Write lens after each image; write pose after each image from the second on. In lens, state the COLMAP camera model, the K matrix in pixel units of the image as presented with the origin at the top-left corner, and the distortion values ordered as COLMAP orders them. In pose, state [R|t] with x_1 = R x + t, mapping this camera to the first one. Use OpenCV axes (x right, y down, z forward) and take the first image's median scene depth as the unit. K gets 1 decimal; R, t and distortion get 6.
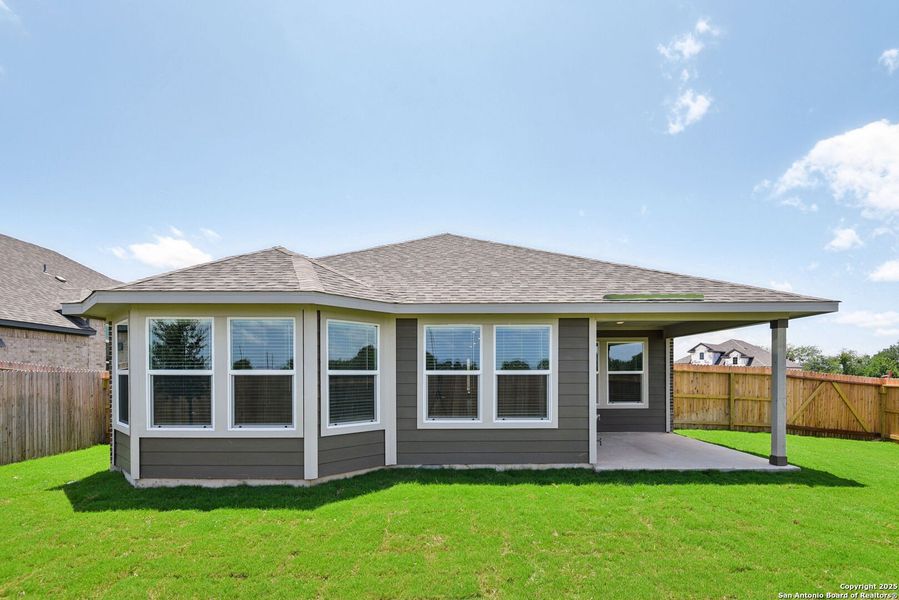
lens RADIAL K [[424.6, 0, 442.5], [0, 424.6, 300.6], [0, 0, 1]] dist [0.001691, -0.006013]
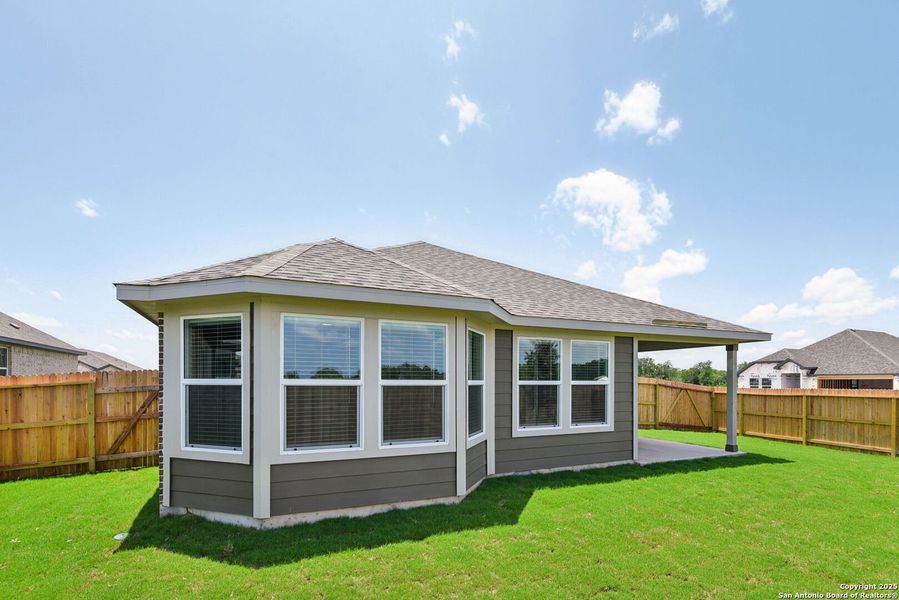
lens RADIAL K [[424.6, 0, 442.5], [0, 424.6, 300.6], [0, 0, 1]] dist [0.001691, -0.006013]
pose [[0.913451, 0.078589, 0.399288, -0.643027], [-0.070082, 0.996896, -0.035885, 0.019384], [-0.400869, 0.004796, 0.916123, 0.120329]]
